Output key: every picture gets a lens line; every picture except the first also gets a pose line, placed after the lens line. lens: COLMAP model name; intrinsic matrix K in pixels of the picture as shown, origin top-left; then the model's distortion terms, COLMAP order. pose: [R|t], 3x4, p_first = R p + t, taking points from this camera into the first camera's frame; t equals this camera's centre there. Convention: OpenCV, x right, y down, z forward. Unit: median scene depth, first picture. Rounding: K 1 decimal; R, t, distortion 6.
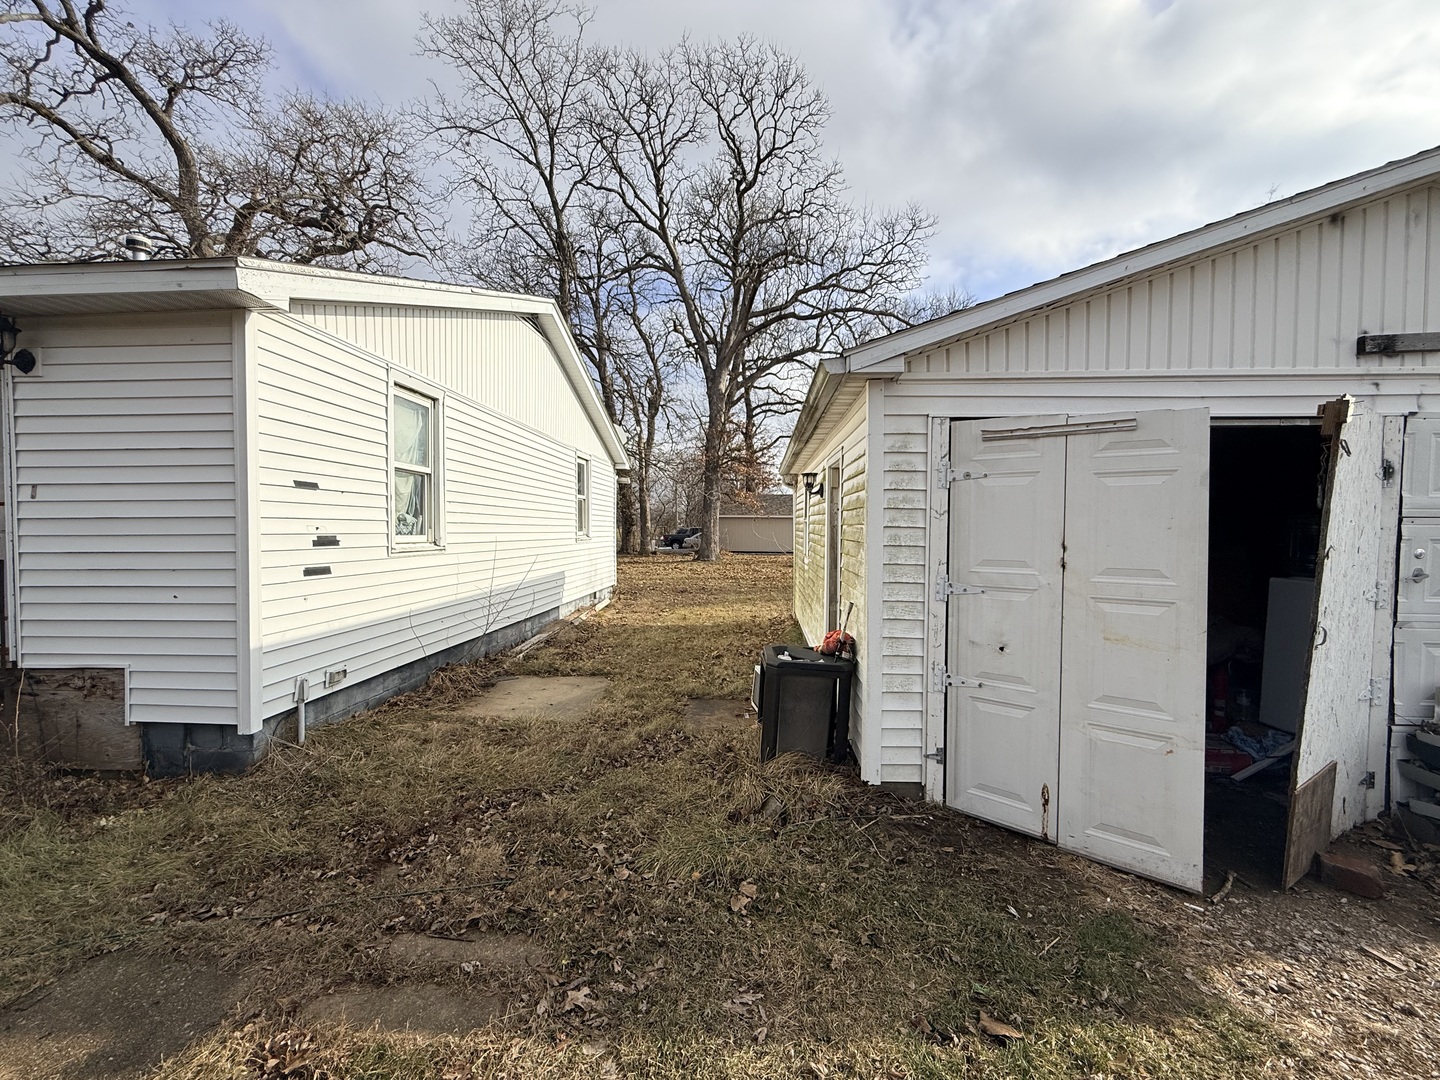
lens RADIAL K [[574.2, 0, 719.7], [0, 574.2, 542.8], [0, 0, 1]] dist [-0.000967, 0.000544]
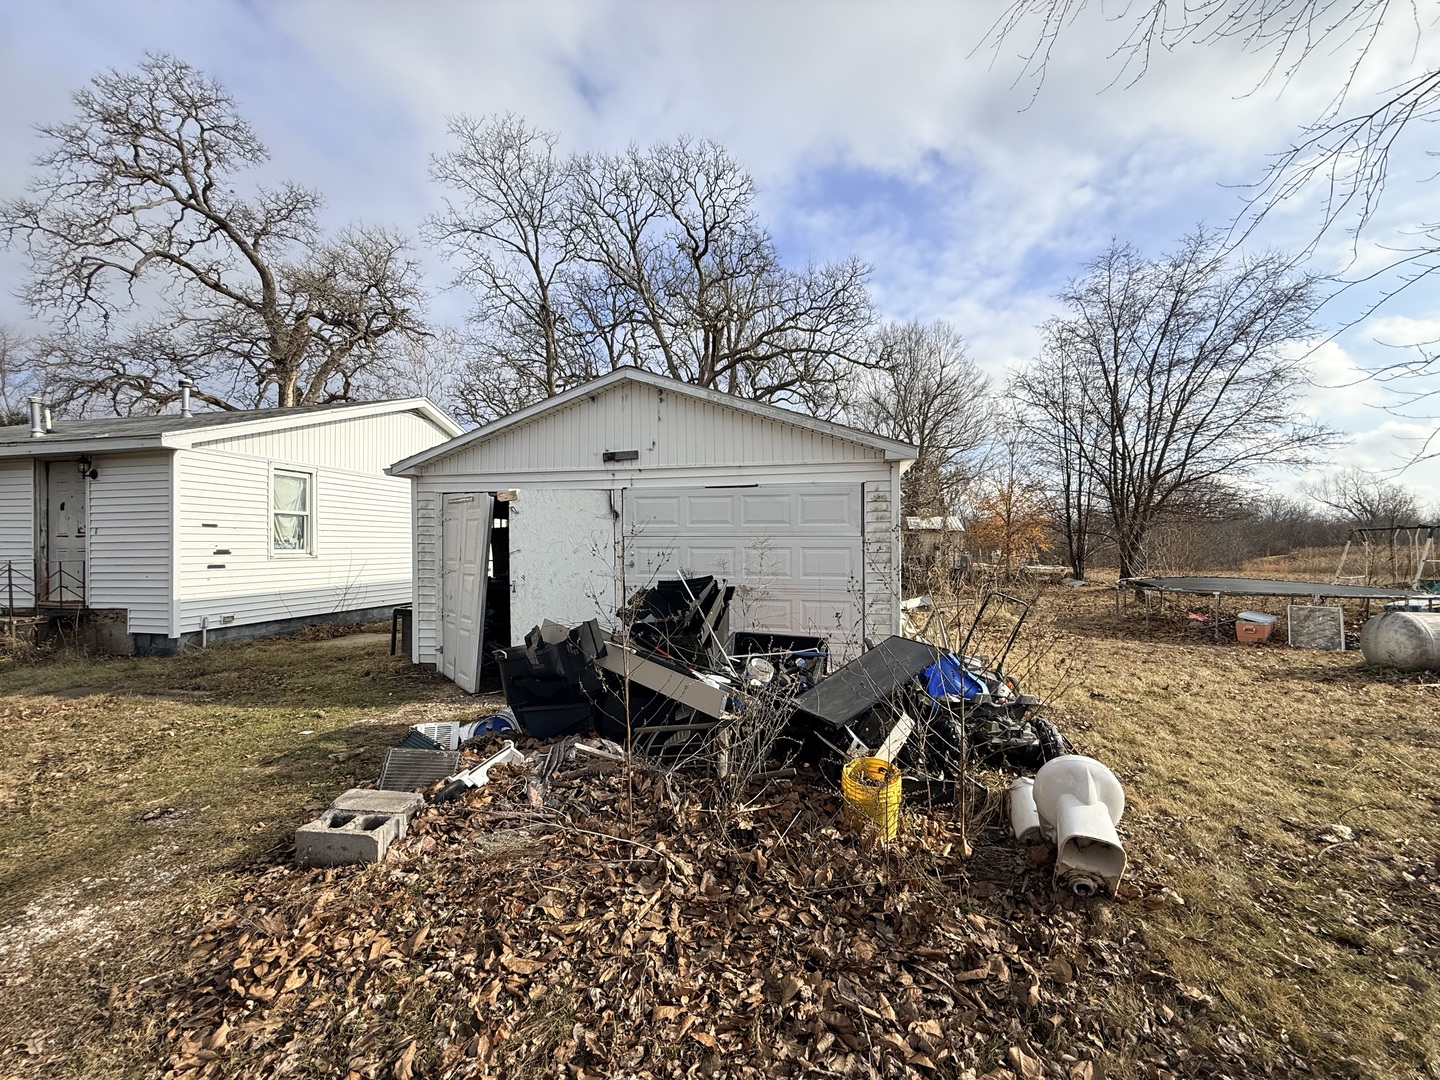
lens RADIAL K [[574.2, 0, 719.2], [0, 574.2, 542.6], [0, 0, 1]] dist [-0.000967, 0.000544]
pose [[0.989723, -0.008291, -0.142755, 0.373166], [0.004302, 0.999592, -0.028225, 0.007709], [0.142931, 0.027321, 0.989355, -0.212748]]
